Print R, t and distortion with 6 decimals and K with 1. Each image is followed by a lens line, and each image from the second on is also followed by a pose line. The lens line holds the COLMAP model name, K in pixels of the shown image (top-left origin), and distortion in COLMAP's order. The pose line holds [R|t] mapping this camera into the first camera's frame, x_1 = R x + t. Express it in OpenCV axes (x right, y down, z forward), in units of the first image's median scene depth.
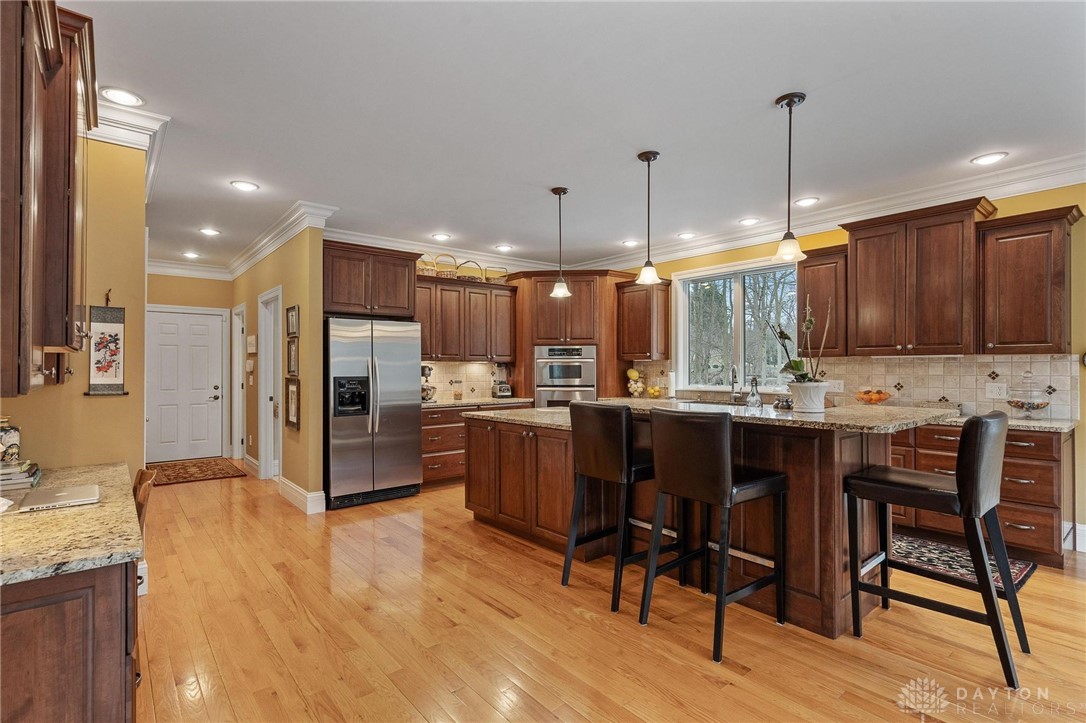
lens RADIAL K [[530.4, 0, 542.2], [0, 530.4, 363.3], [0, 0, 1]] dist [-0.002191, 0.000321]
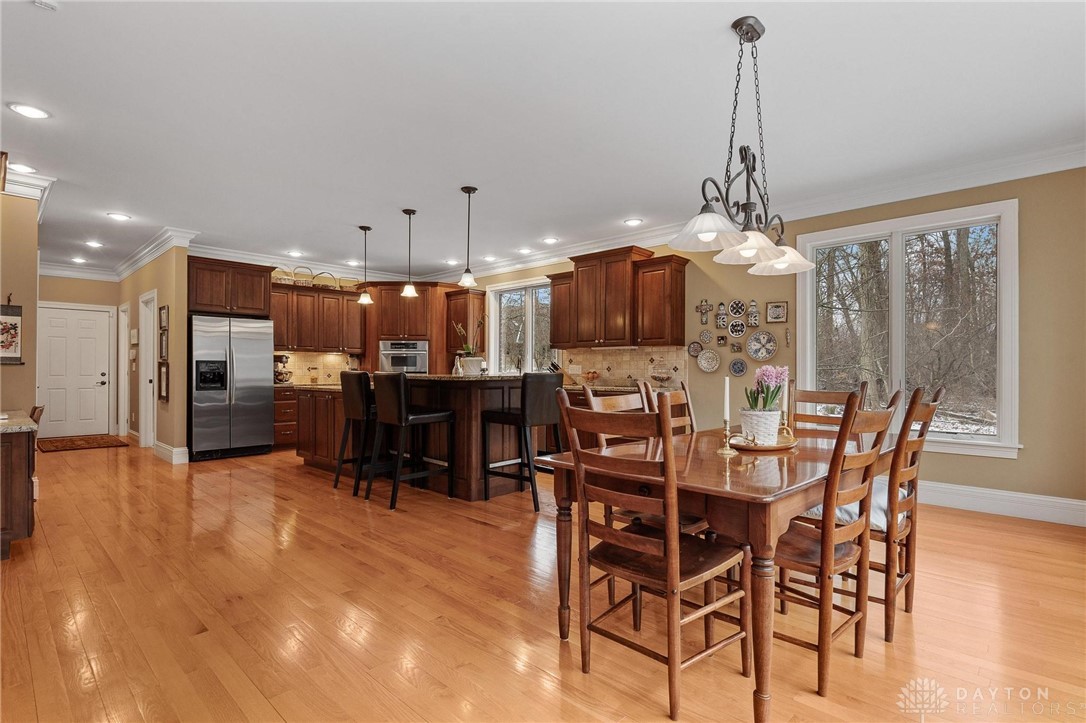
lens RADIAL K [[530.4, 0, 548.8], [0, 530.4, 367.4], [0, 0, 1]] dist [-0.002191, 0.000321]
pose [[0.991548, 0.004786, 0.129651, 0.289020], [-0.005090, 0.999985, 0.002007, 0.033964], [-0.129639, -0.002650, 0.991558, -0.395534]]
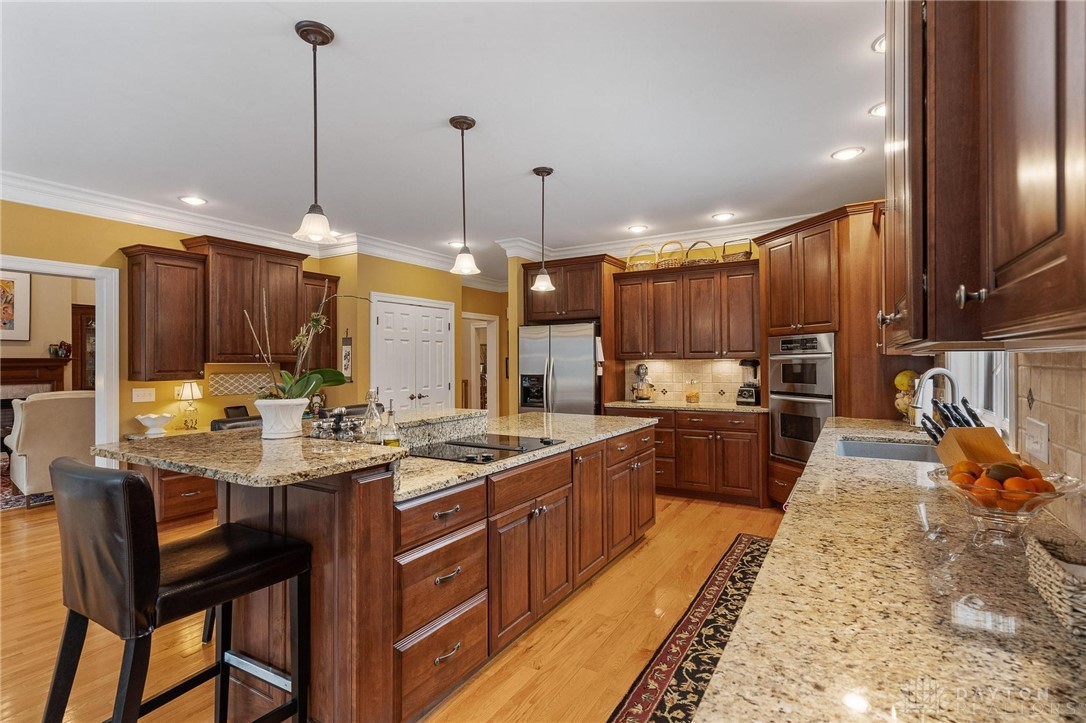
lens RADIAL K [[530.4, 0, 536.4], [0, 530.4, 358.9], [0, 0, 1]] dist [-0.002191, 0.000321]
pose [[0.314825, -0.003848, -0.949142, 0.752432], [0.015092, 0.999886, 0.000952, -0.010541], [0.949030, -0.014625, 0.314847, 0.611221]]
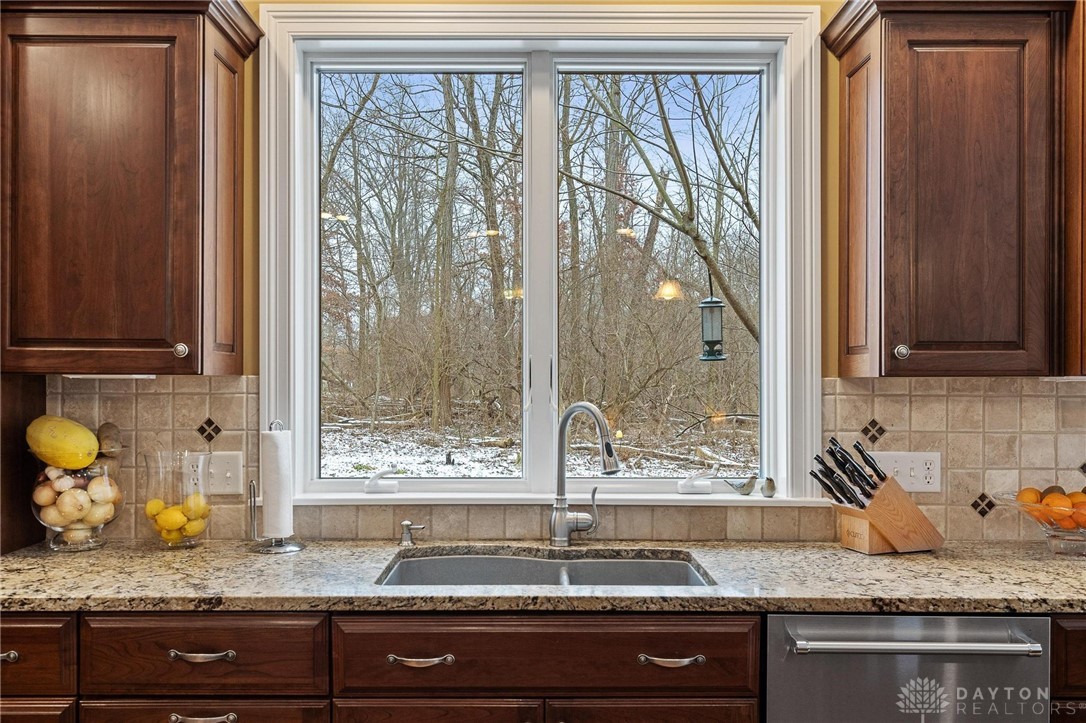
lens RADIAL K [[924.8, 0, 544.0], [0, 924.8, 363.9], [0, 0, 1]] dist [0.015543, 0.005302]
pose [[0.637362, 0.018009, 0.770354, 0.012836], [-0.010036, 0.999836, -0.015071, -0.008008], [-0.770499, 0.001874, 0.637438, 0.813497]]
